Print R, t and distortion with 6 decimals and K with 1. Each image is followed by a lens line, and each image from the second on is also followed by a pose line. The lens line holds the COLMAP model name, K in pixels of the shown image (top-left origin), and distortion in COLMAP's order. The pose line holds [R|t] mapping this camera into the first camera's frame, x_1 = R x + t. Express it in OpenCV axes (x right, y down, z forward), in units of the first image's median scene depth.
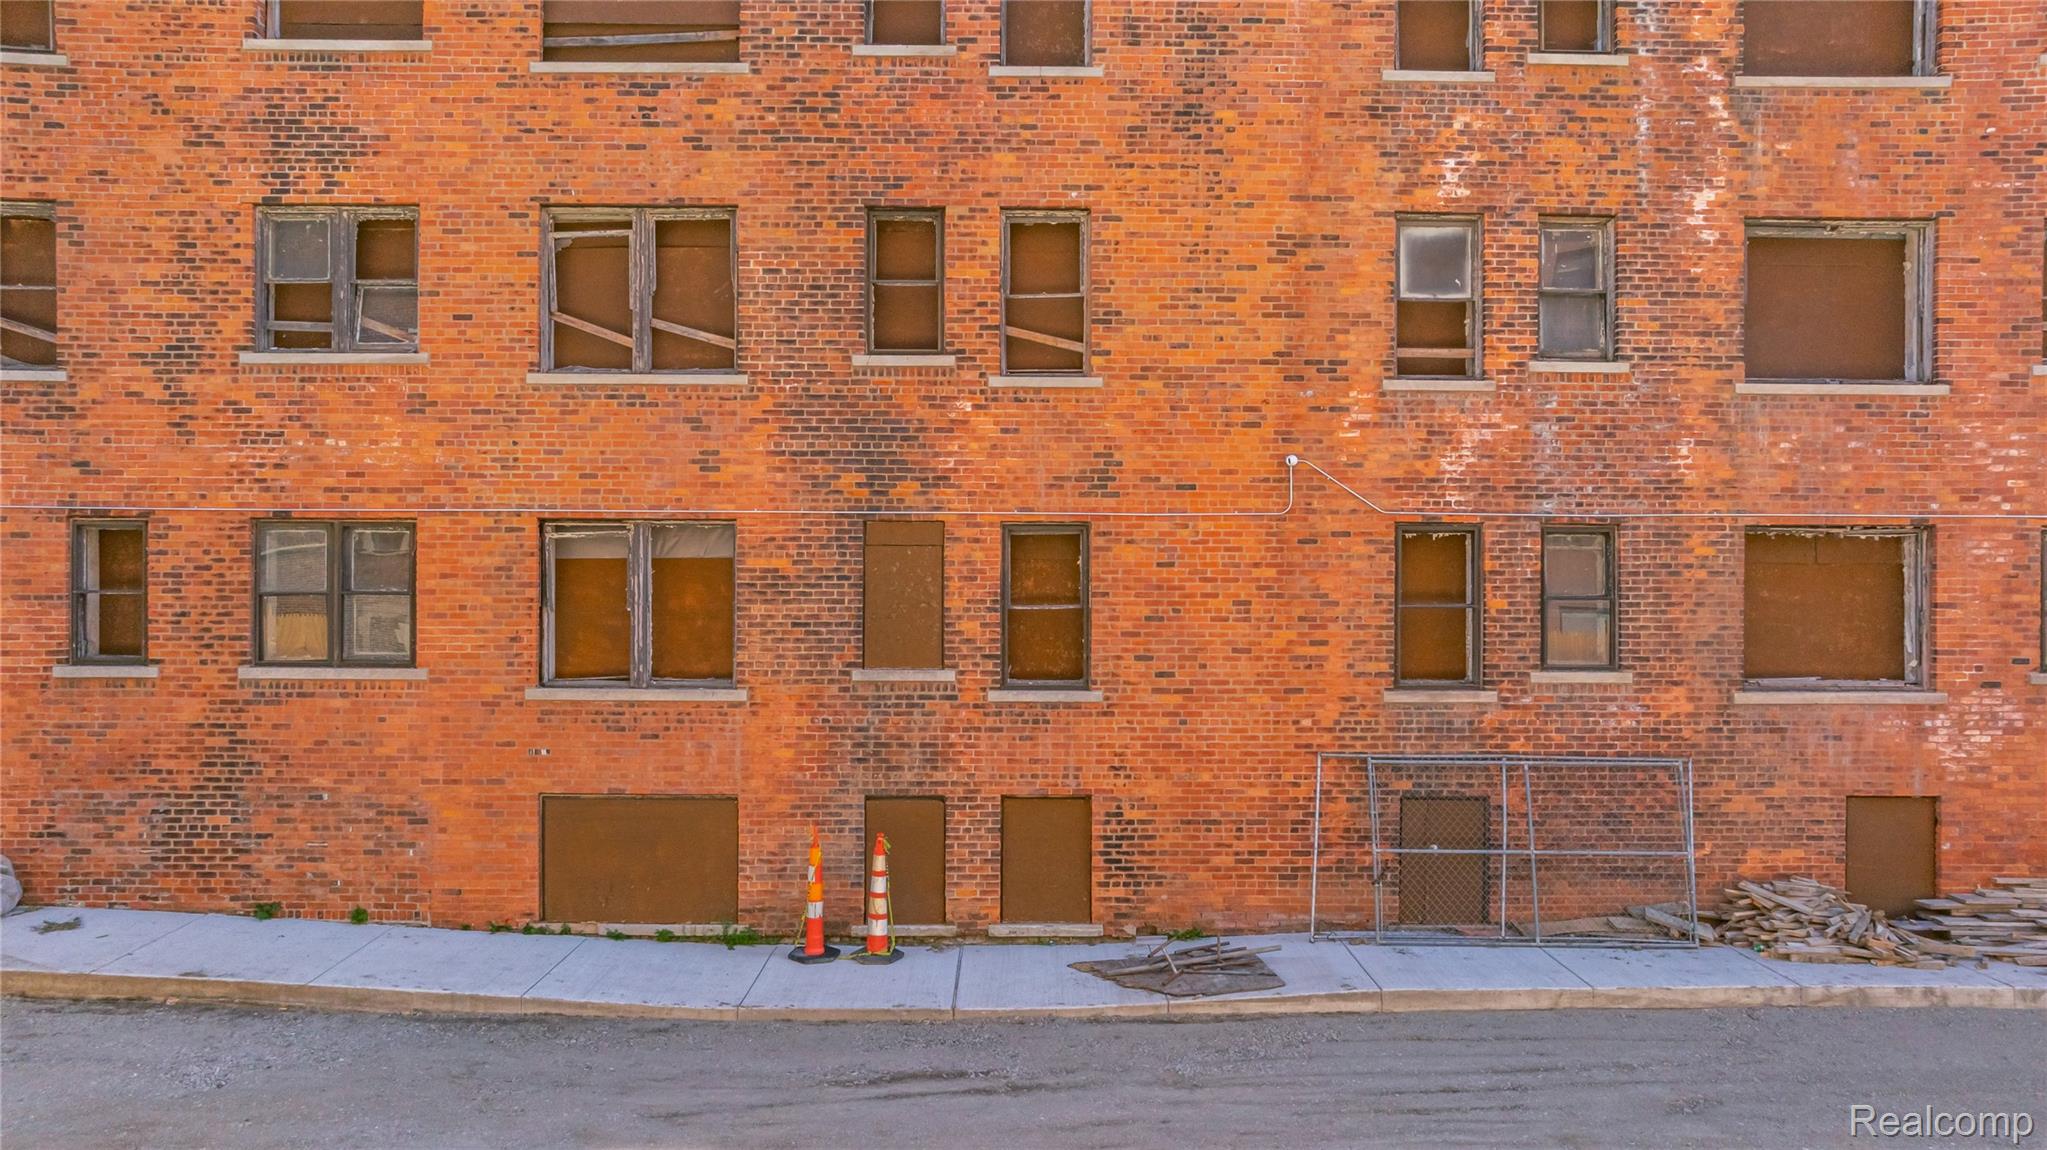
lens RADIAL K [[1456.5, 0, 1020.0], [0, 1456.5, 562.6], [0, 0, 1]] dist [-0.033043, 0.034293]
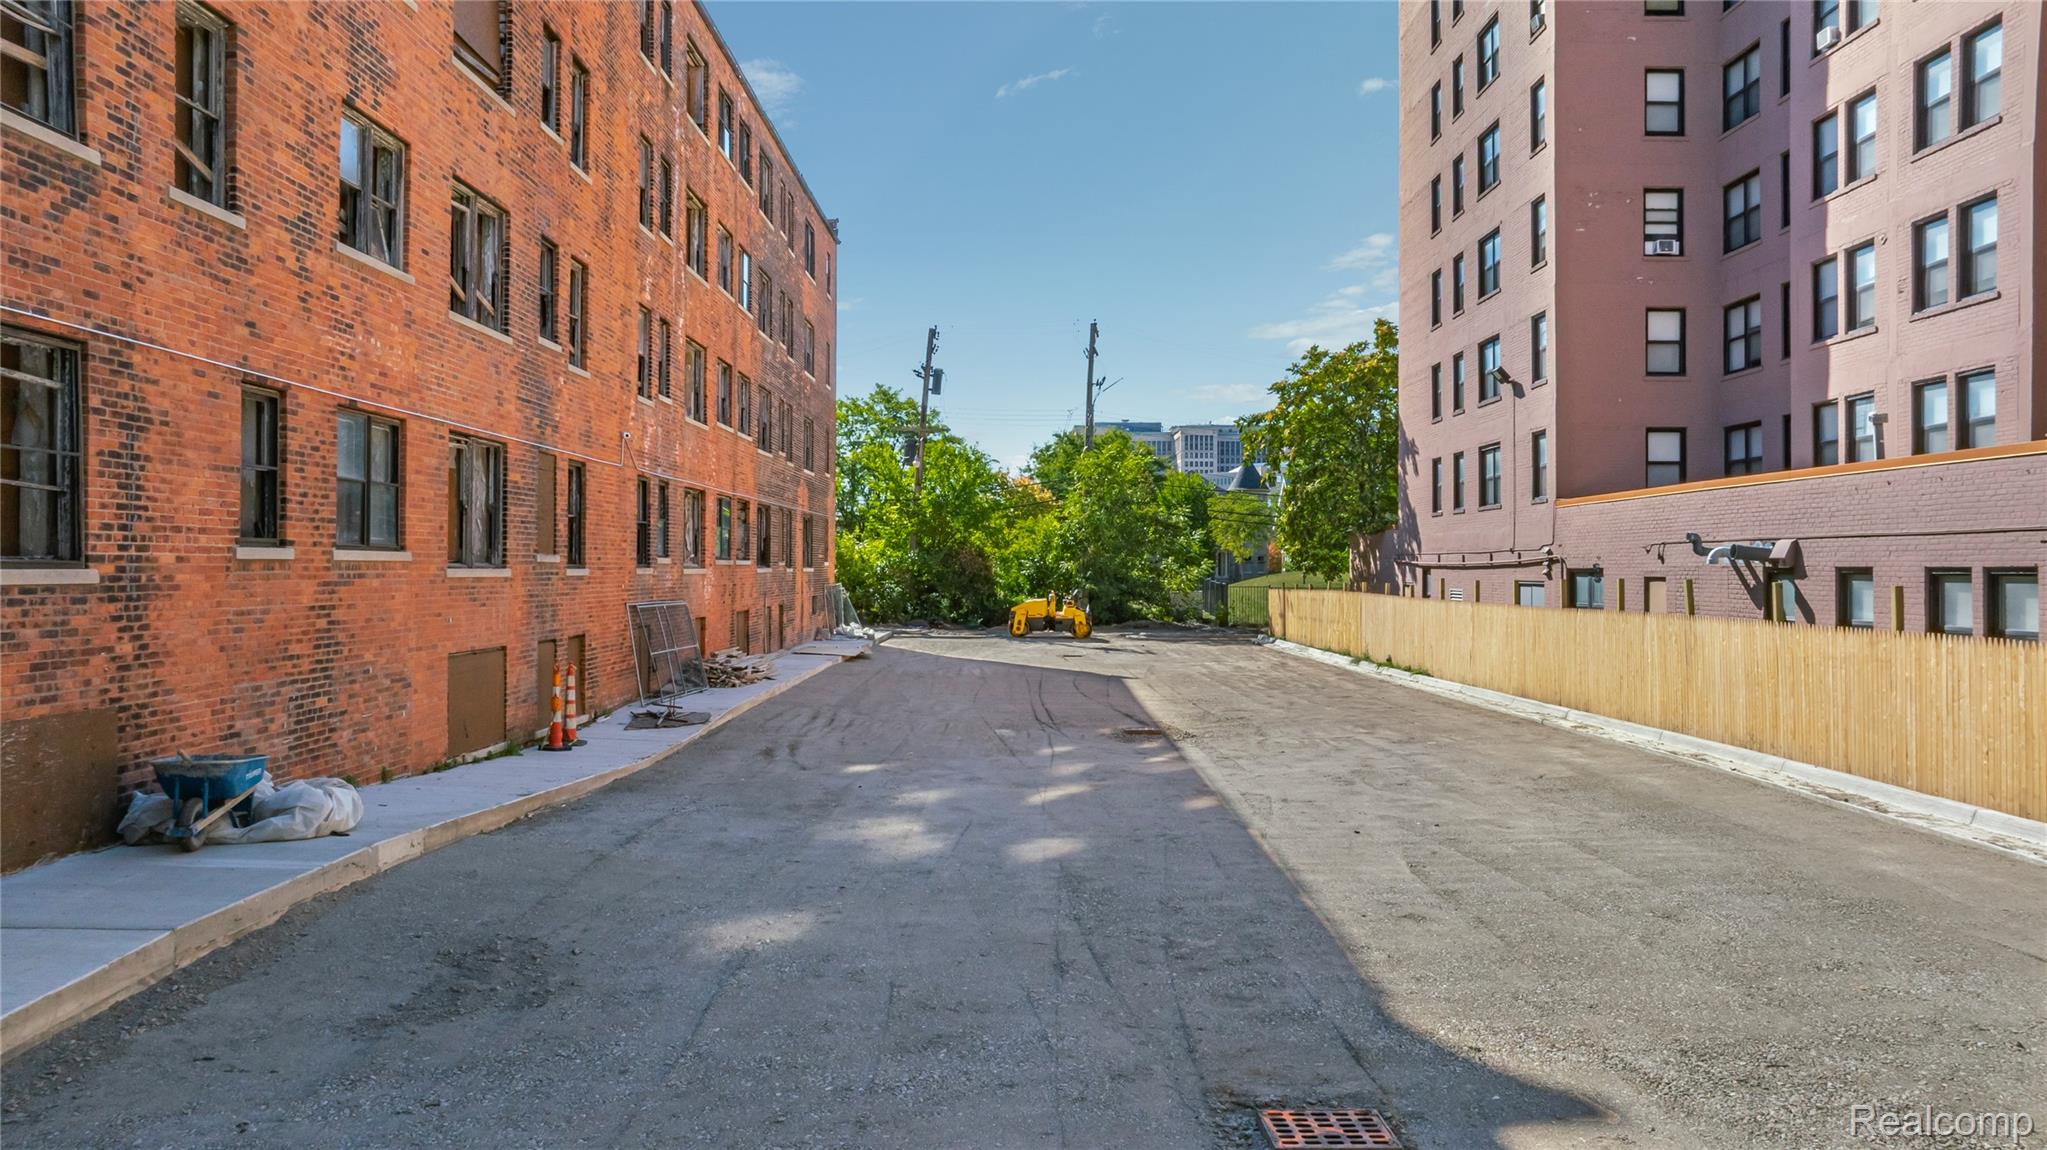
lens RADIAL K [[1456.5, 0, 1032.0], [0, 1456.5, 561.5], [0, 0, 1]] dist [-0.033043, 0.034293]
pose [[0.006436, 0.000011, 0.999979, -1.551205], [-0.012183, 0.999926, 0.000068, 0.074564], [-0.999905, -0.012183, 0.006435, 0.499916]]
